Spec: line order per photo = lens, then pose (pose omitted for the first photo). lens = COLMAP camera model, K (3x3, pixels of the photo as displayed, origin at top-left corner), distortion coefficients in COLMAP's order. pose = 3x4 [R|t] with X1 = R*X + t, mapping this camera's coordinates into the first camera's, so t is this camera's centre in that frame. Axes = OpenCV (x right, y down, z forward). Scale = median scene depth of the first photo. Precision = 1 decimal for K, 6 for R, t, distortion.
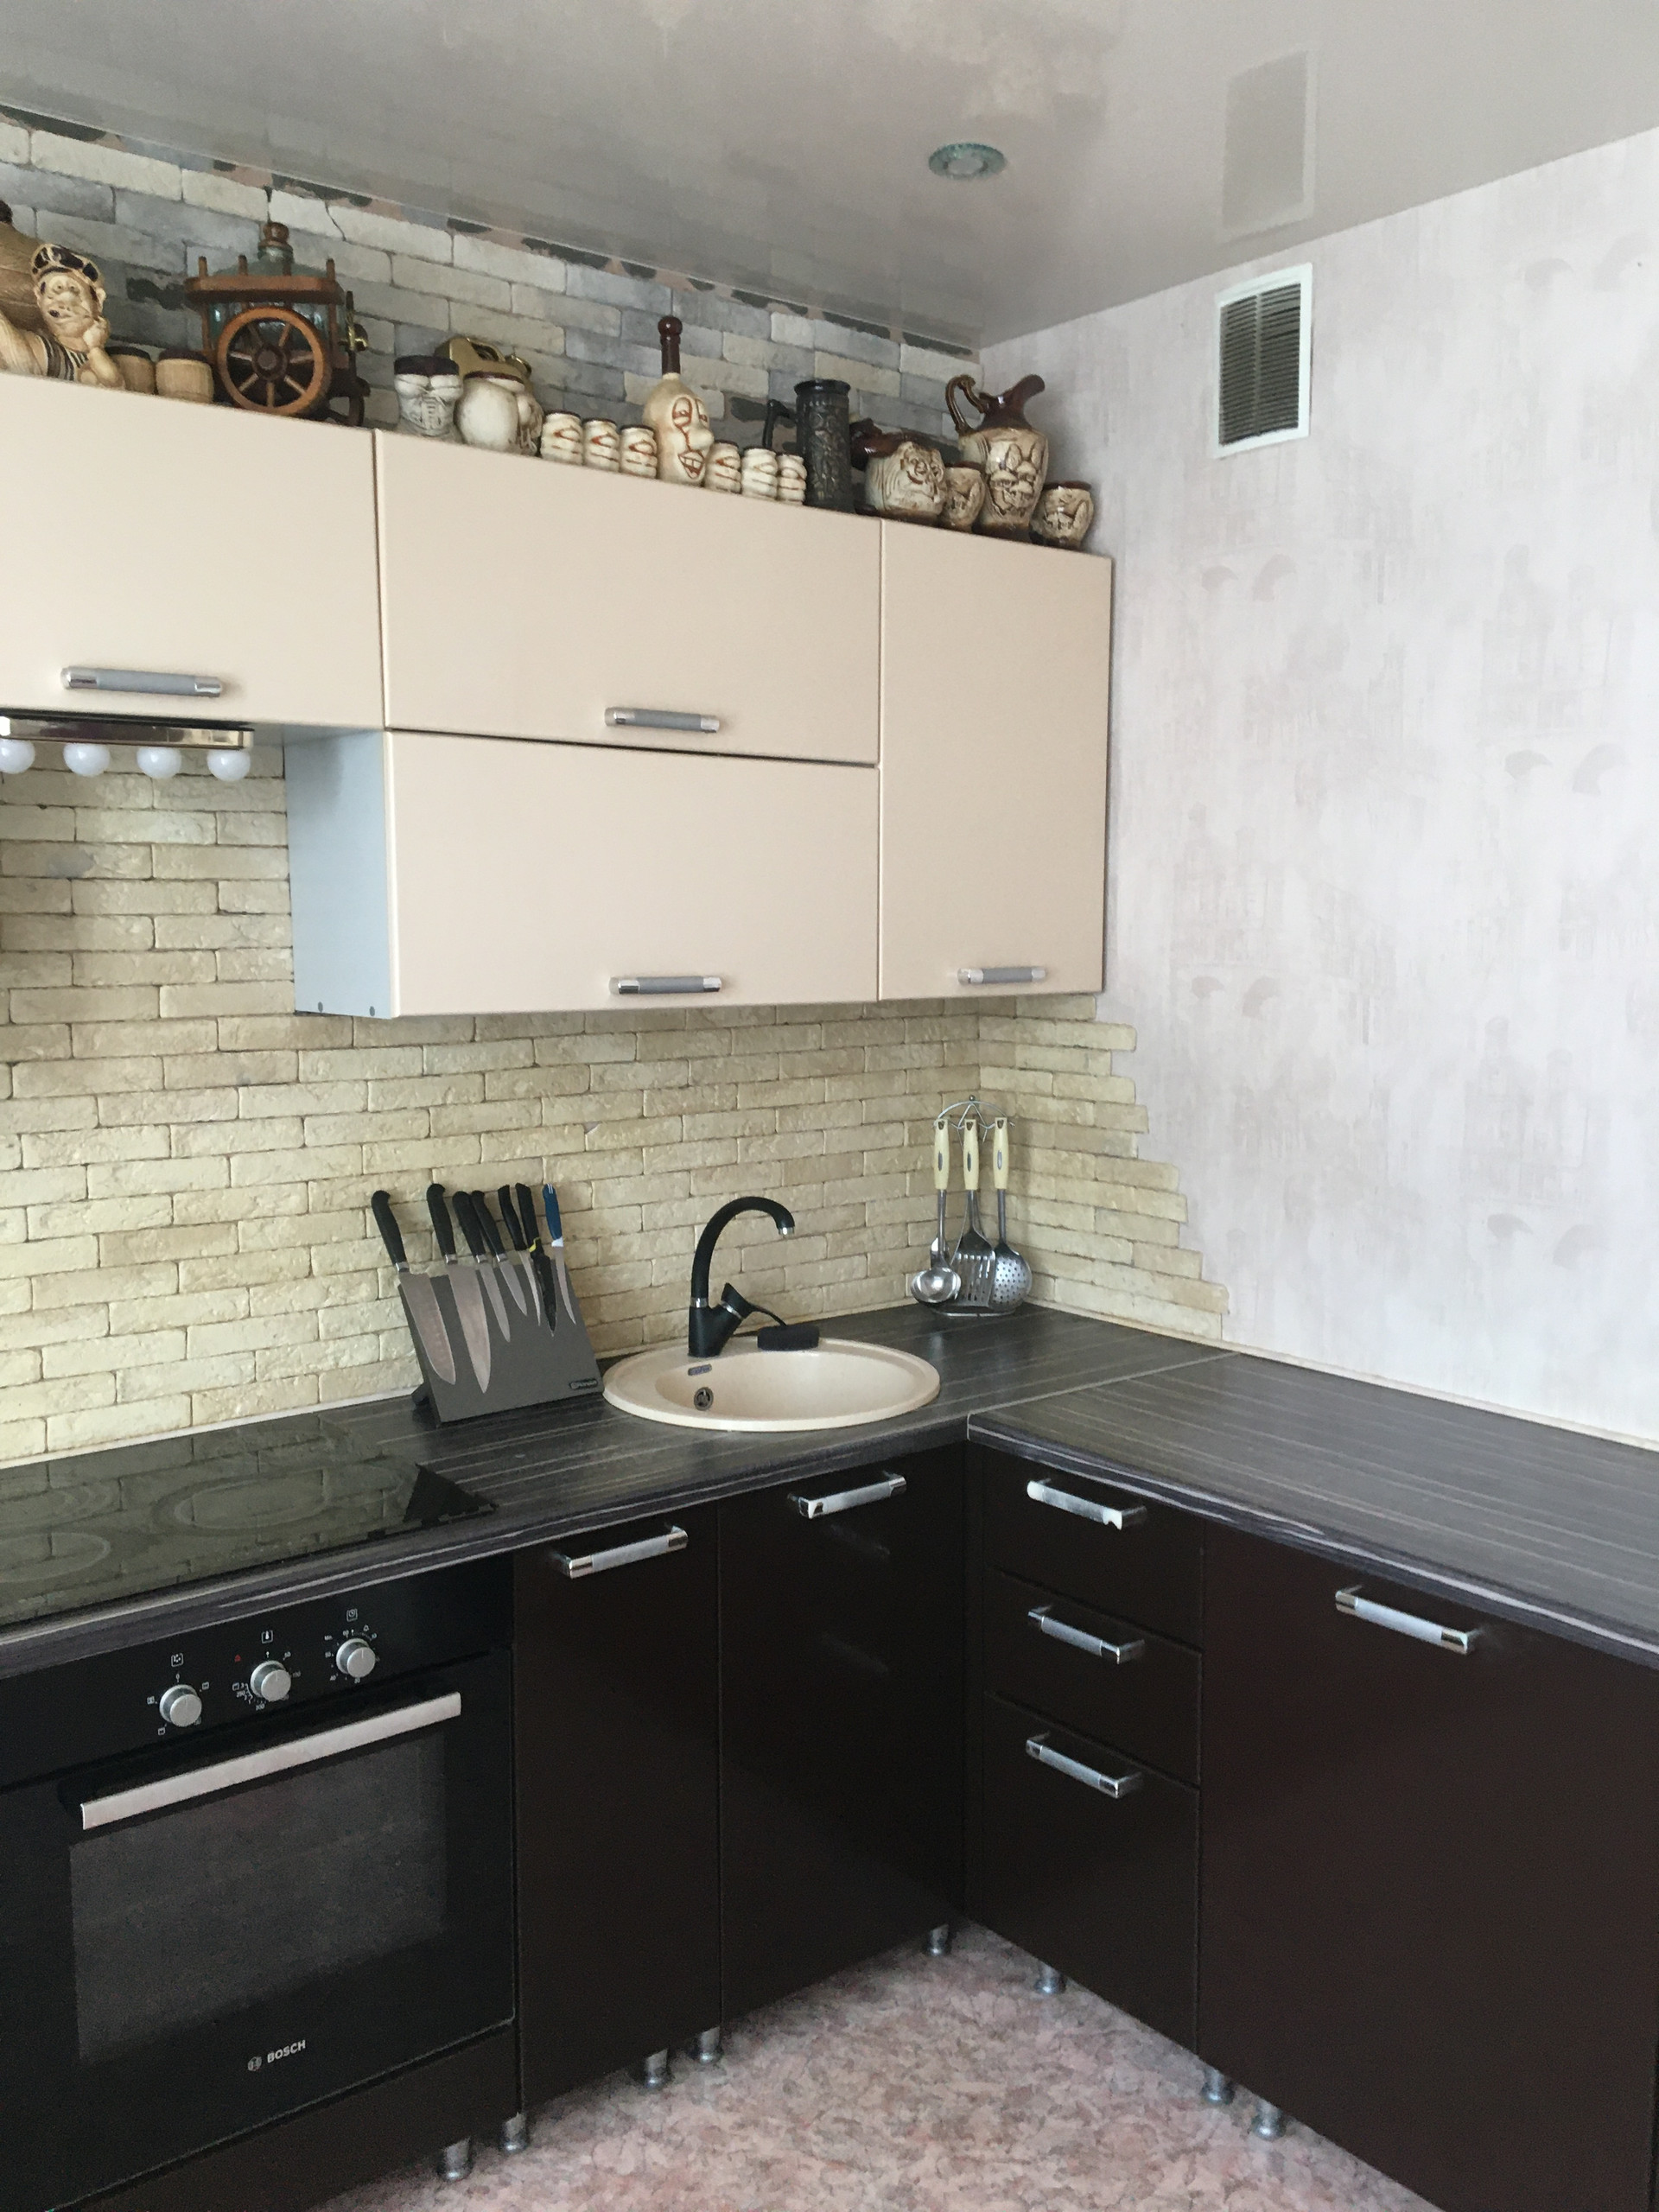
lens RADIAL K [[1845.3, 0, 821.8], [0, 1845.3, 1090.7], [0, 0, 1]] dist [0.111204, -0.178188]
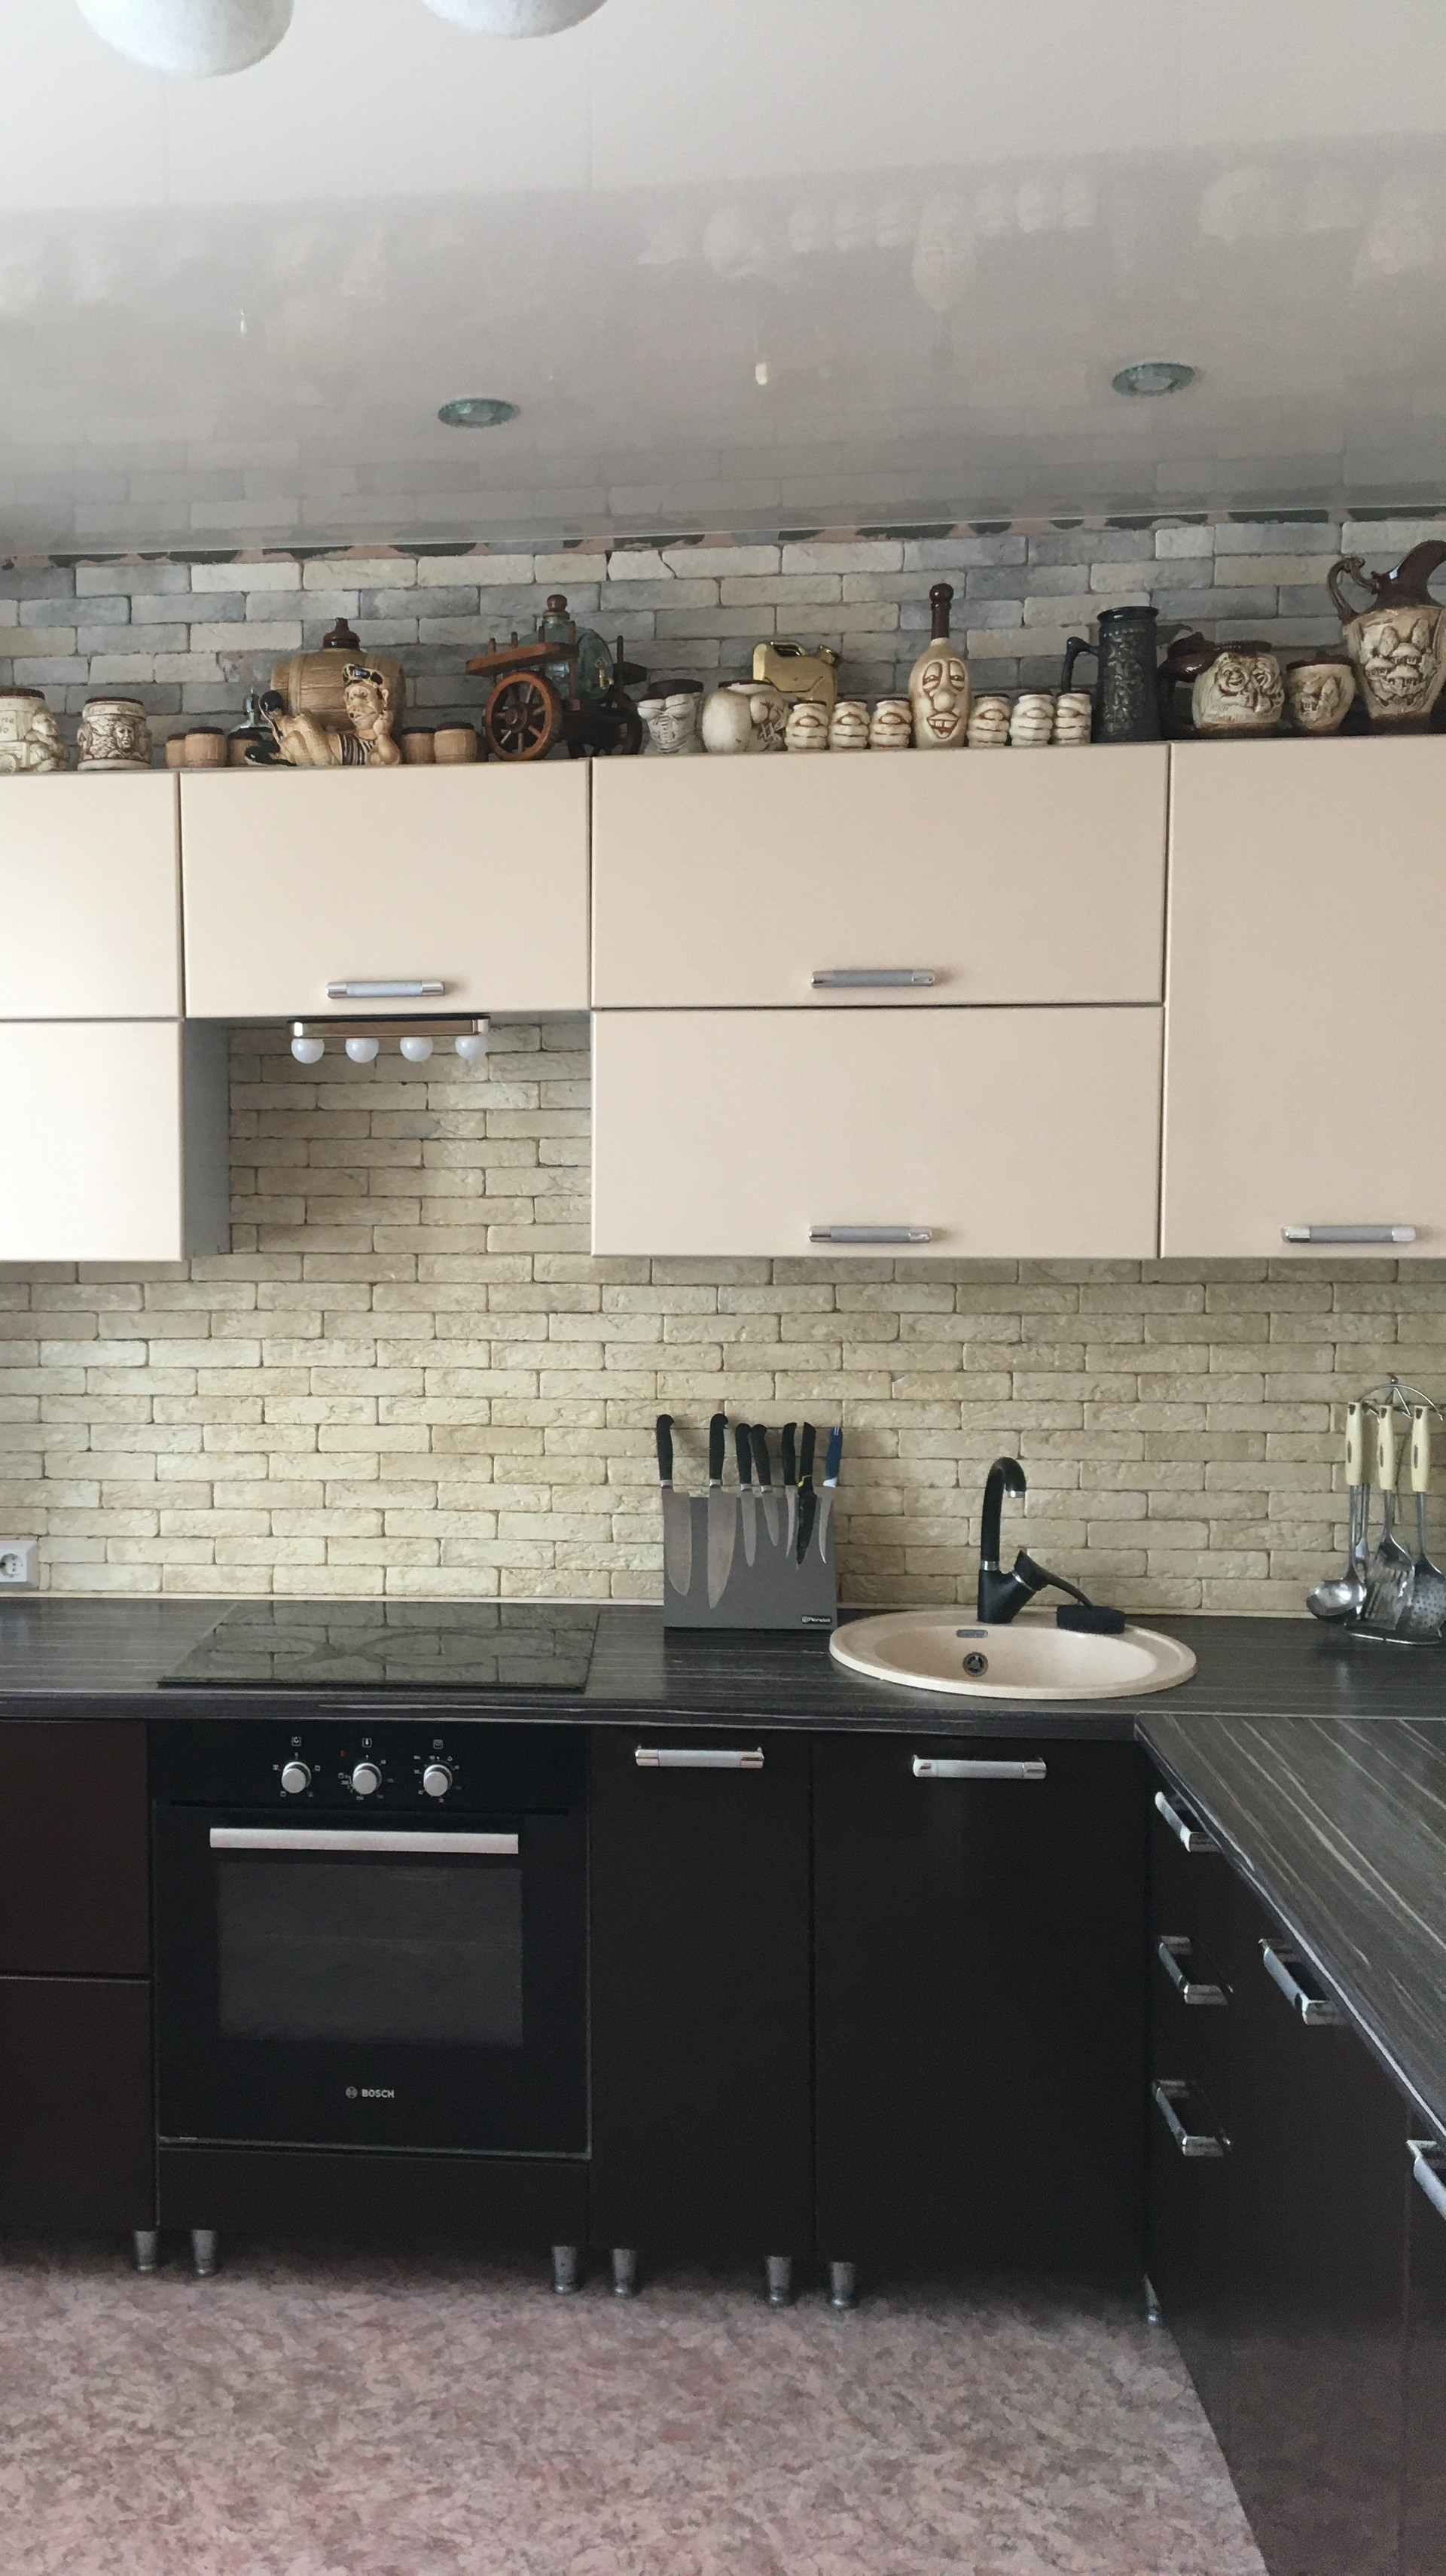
lens RADIAL K [[2163.0, 0, 484.2], [0, 2163.0, 1256.4], [0, 0, 1]] dist [0.095891, -0.141454]
pose [[0.717087, 0.030548, -0.696314, 0.569571], [-0.064239, 0.997683, -0.022386, -0.004346], [0.694017, 0.060783, 0.717388, -0.007879]]
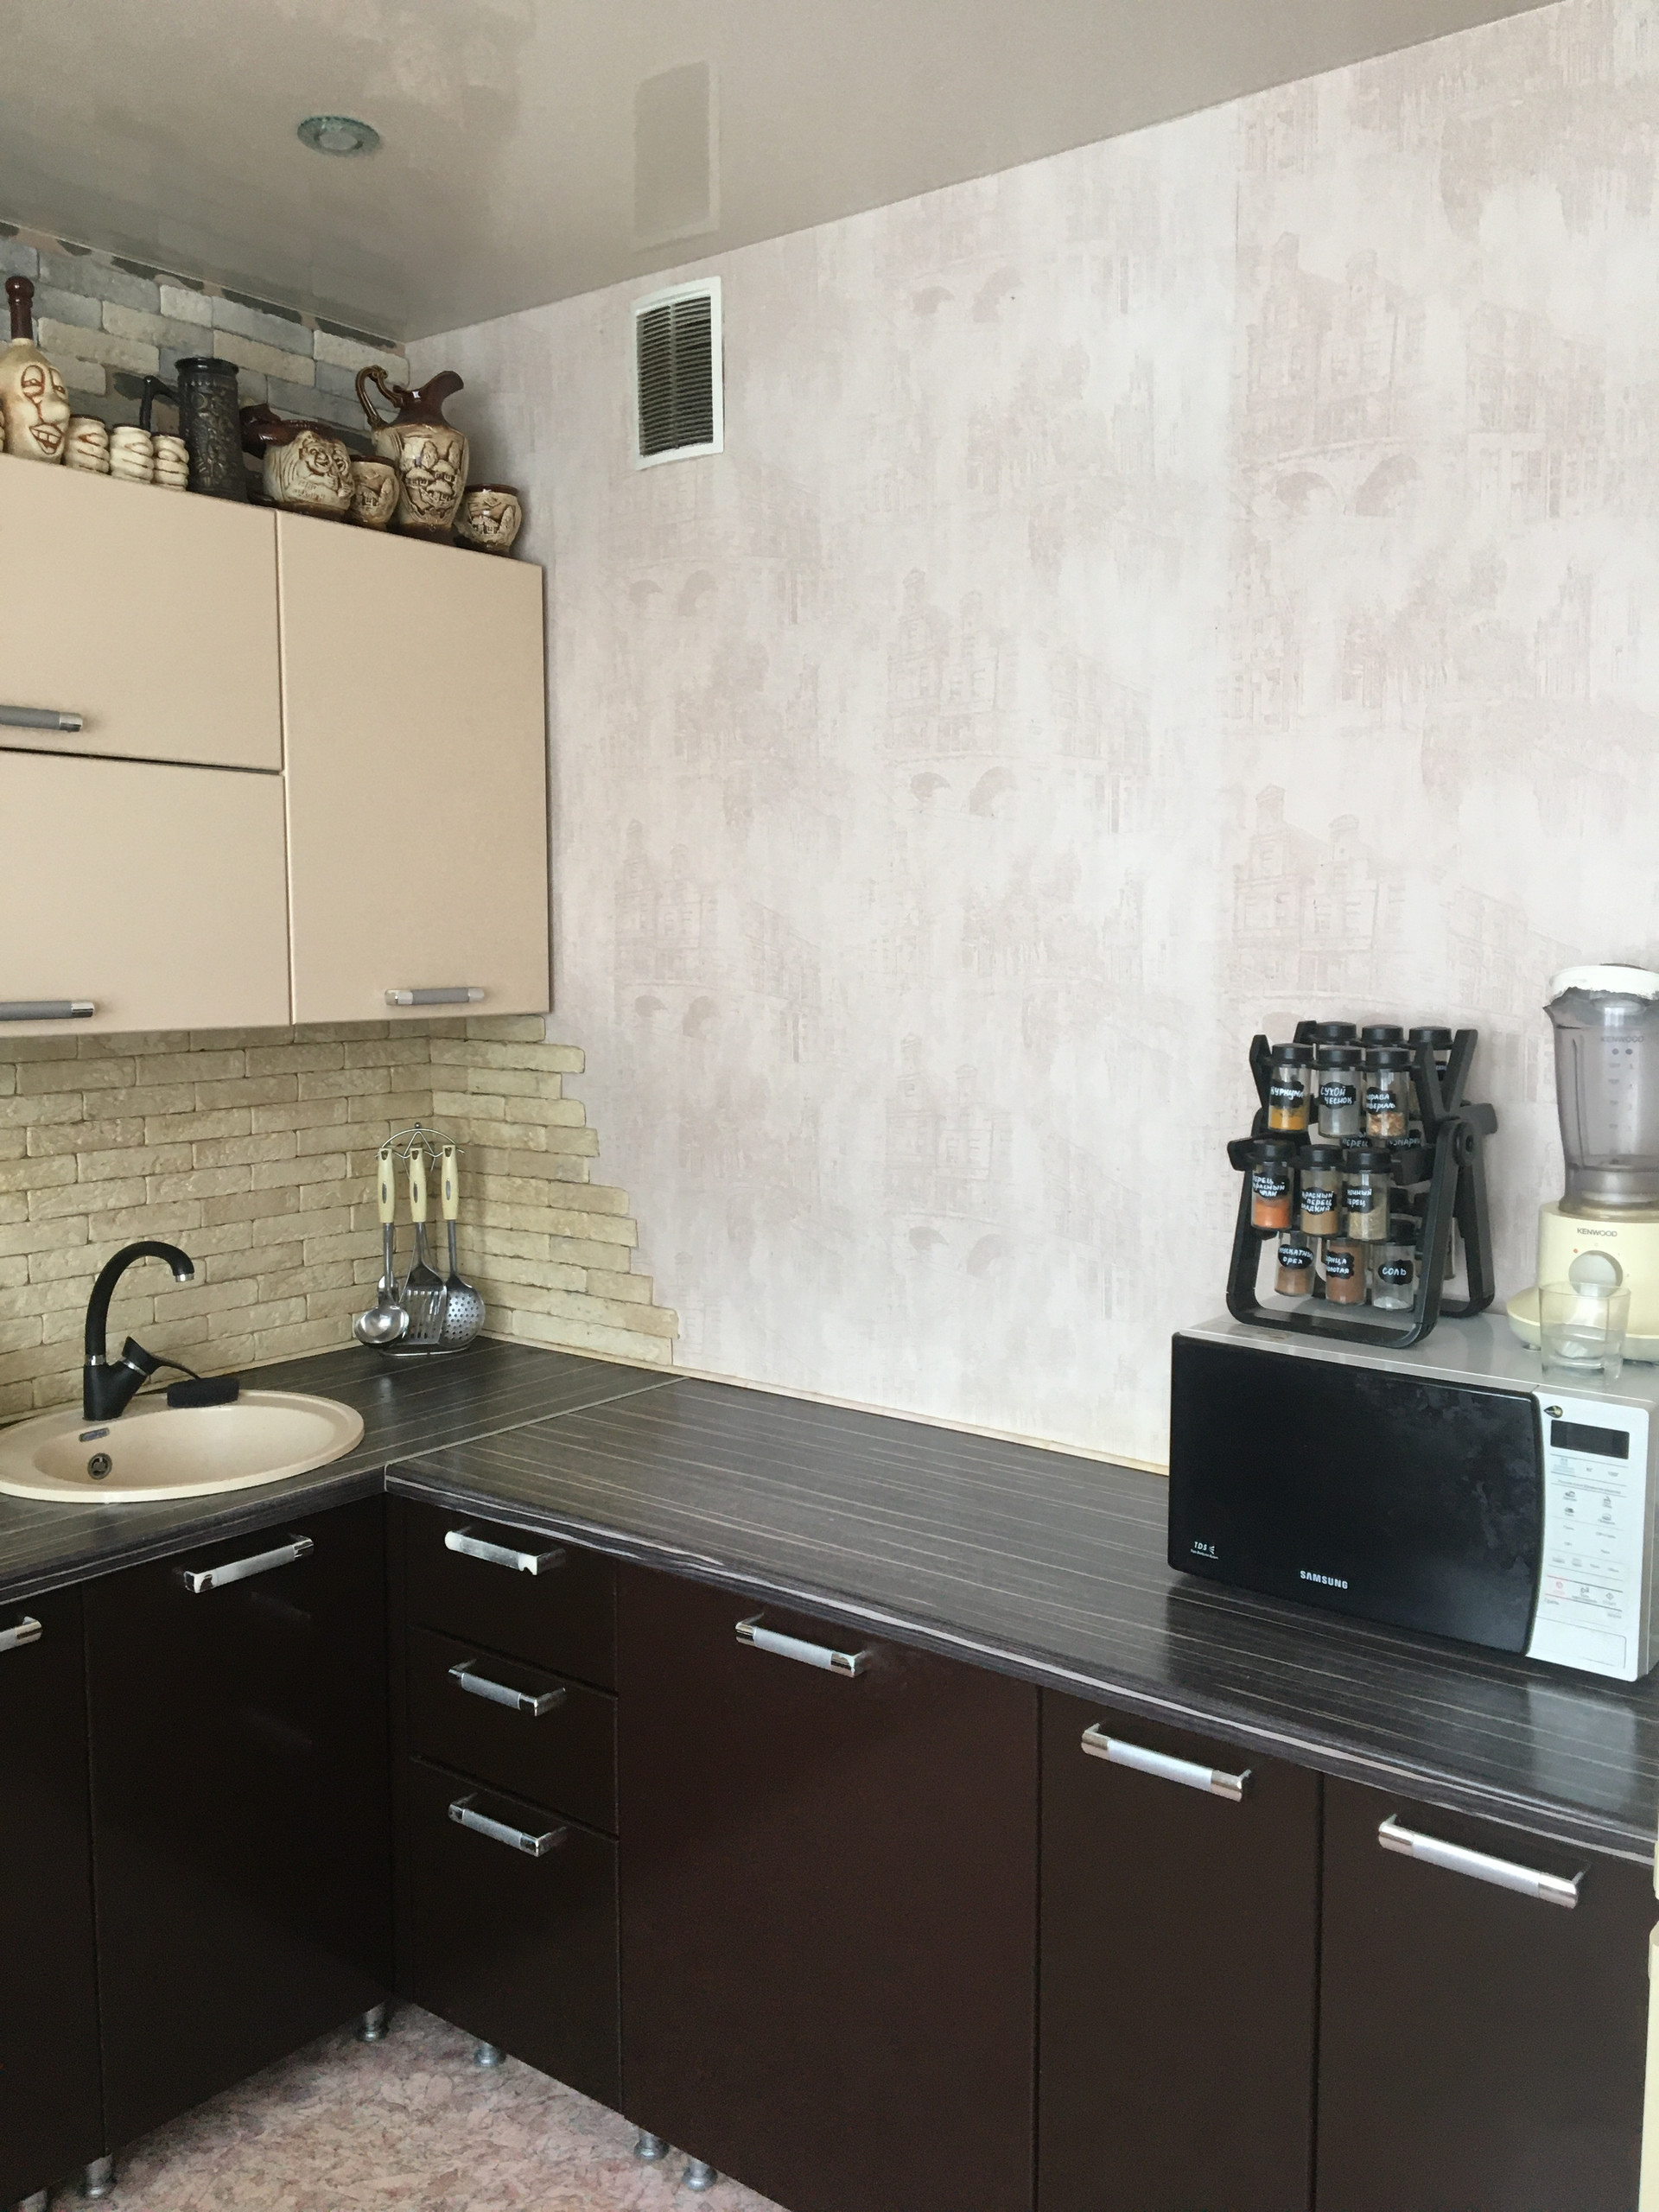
lens RADIAL K [[1856.1, 0, 818.6], [0, 1856.1, 1091.5], [0, 0, 1]] dist [0.078498, -0.103584]
pose [[0.974692, -0.022327, 0.222433, 0.083357], [0.024388, 0.999681, -0.006525, -0.002573], [-0.222216, 0.011785, 0.974926, 0.025444]]
